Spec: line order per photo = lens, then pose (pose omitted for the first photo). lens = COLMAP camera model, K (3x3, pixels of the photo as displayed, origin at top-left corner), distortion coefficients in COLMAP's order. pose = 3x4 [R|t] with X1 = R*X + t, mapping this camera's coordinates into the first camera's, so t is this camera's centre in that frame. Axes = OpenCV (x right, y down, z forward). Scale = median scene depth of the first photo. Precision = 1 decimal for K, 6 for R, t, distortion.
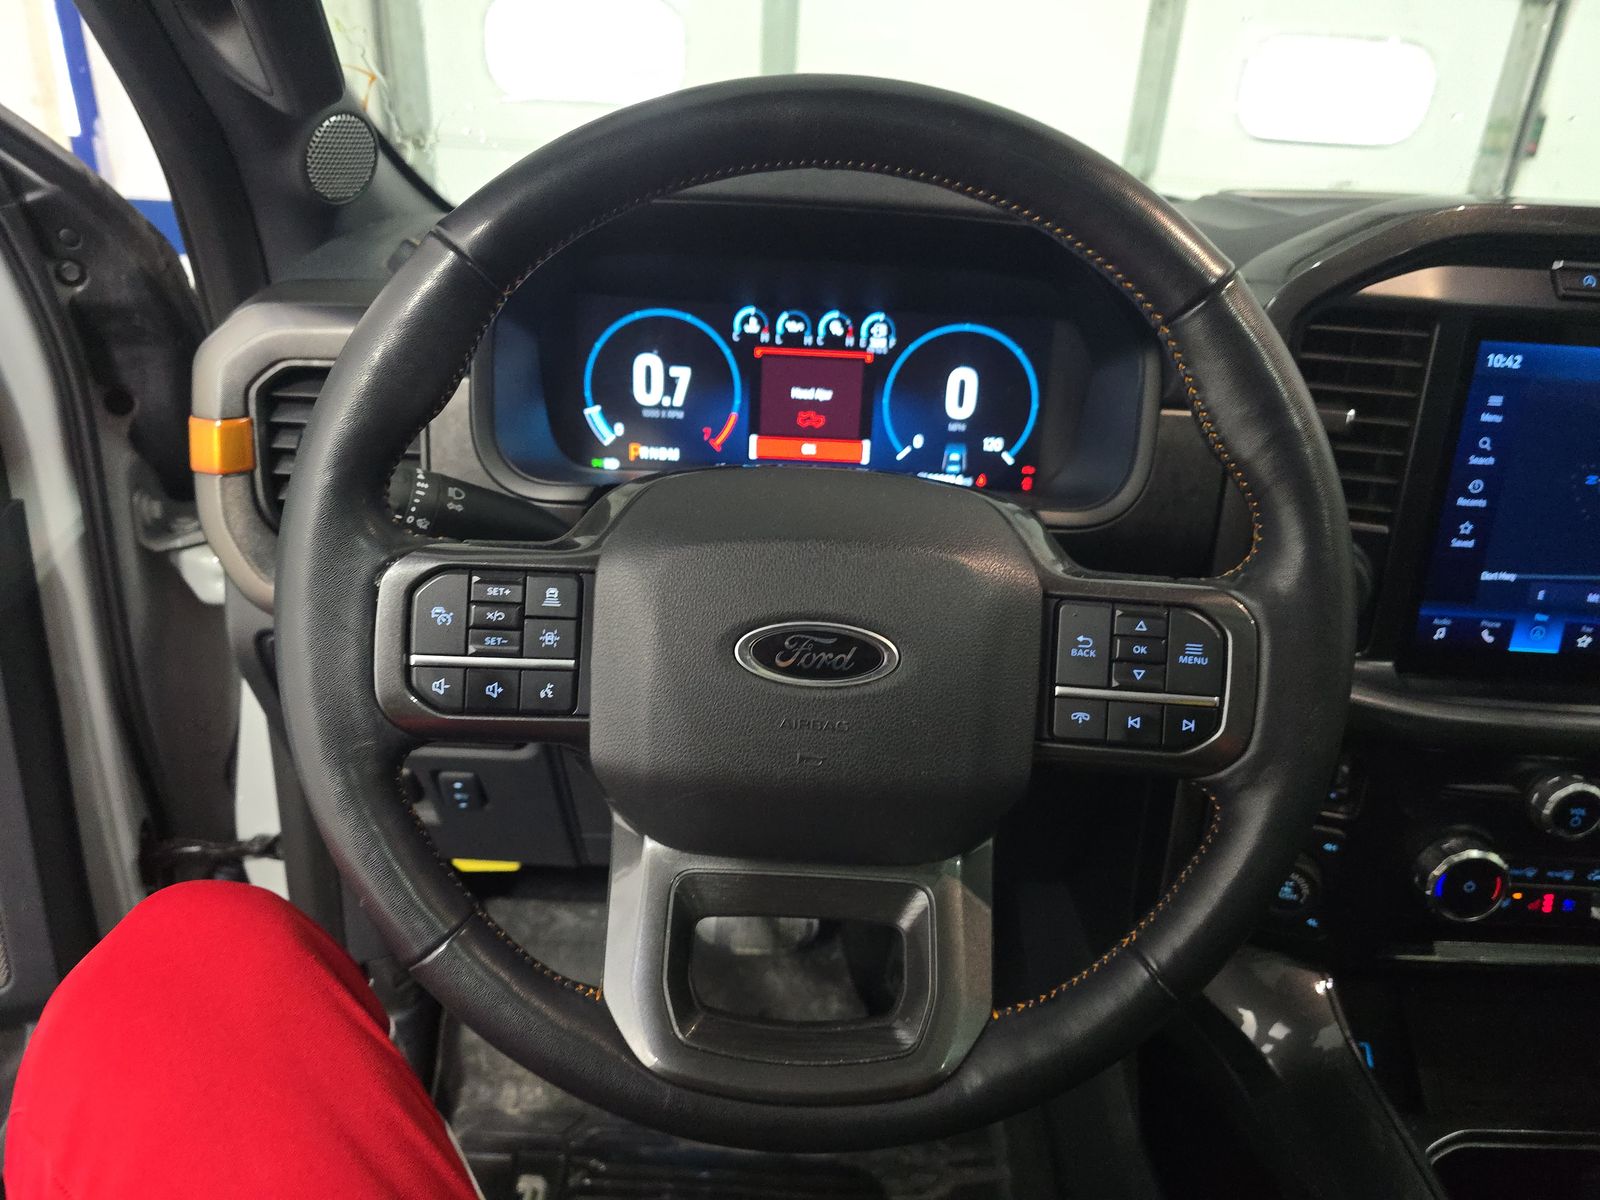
lens RADIAL K [[1095.7, 0, 800.0], [0, 1095.7, 600.0], [0, 0, 1]] dist [-0.004016, -0.005186]
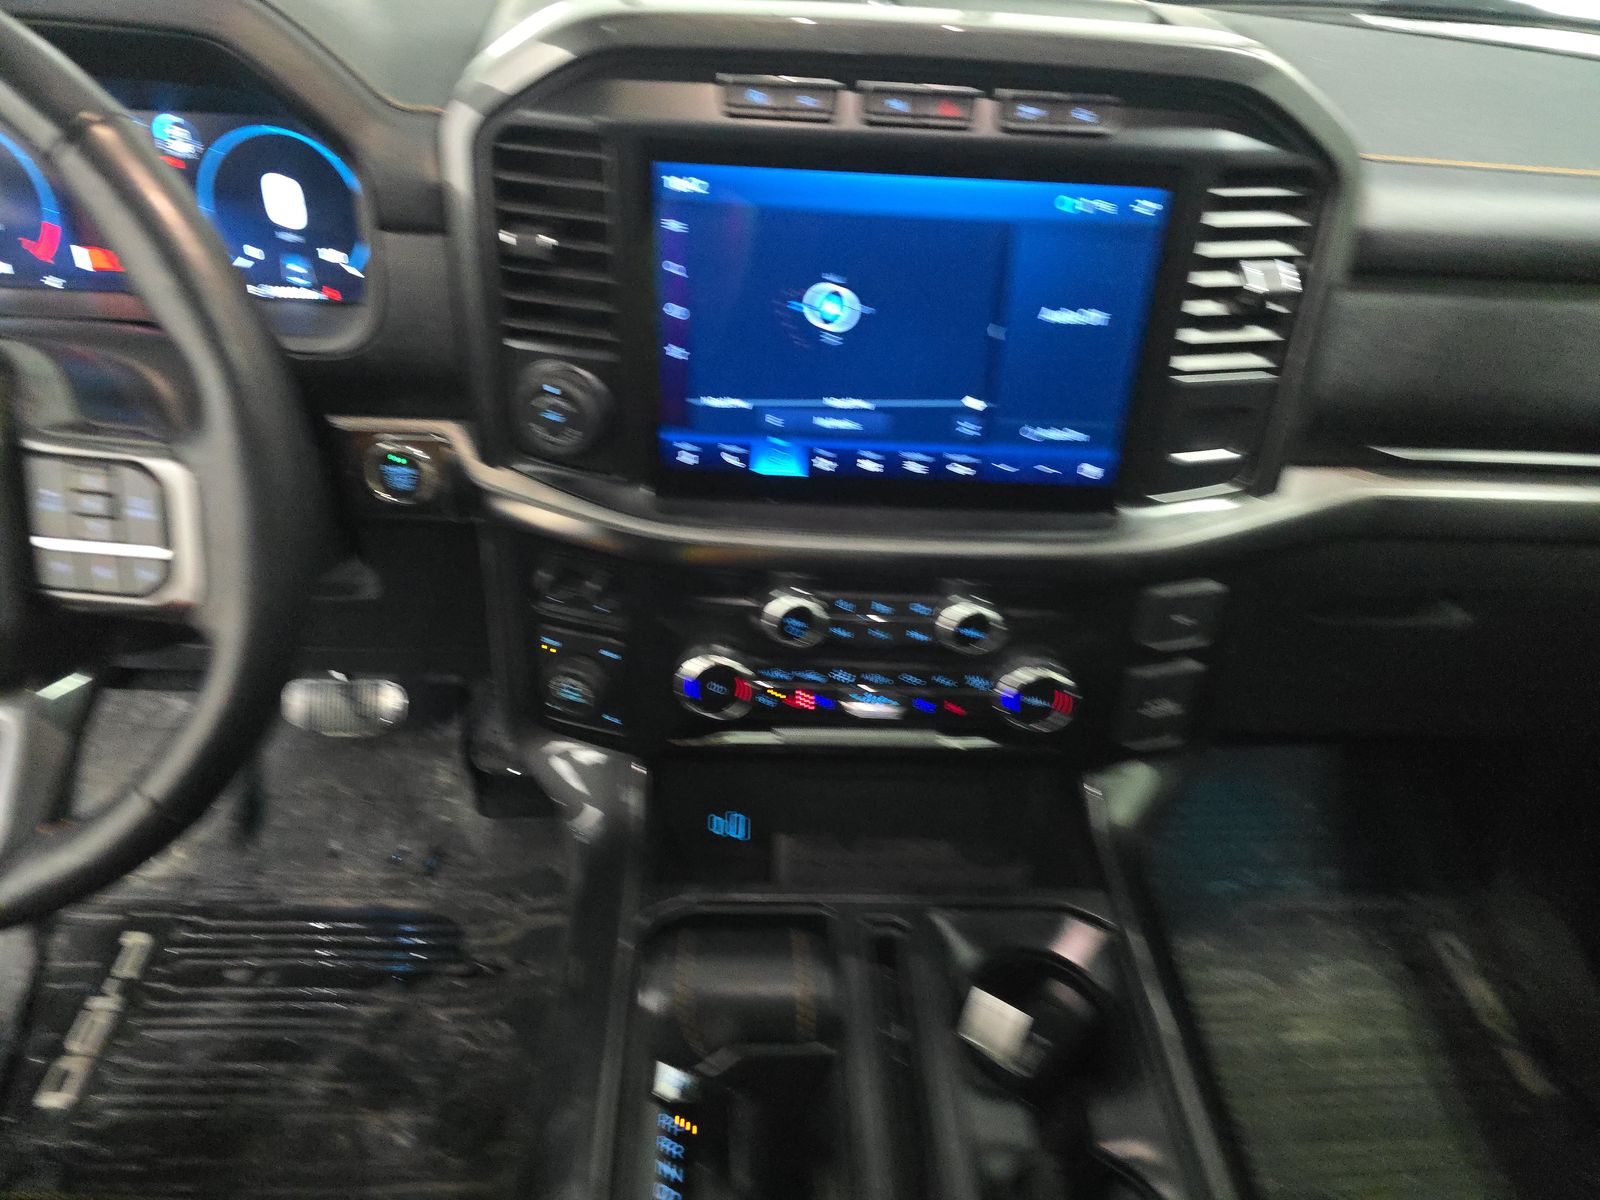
lens RADIAL K [[1064.9, 0, 800.2], [0, 1064.9, 611.8], [0, 0, 1]] dist [0.010276, 0.003249]
pose [[0.998526, -0.016605, 0.051678, 0.547148], [0.004407, 0.973719, 0.227710, -0.048623], [-0.054101, -0.227147, 0.972357, -0.023771]]
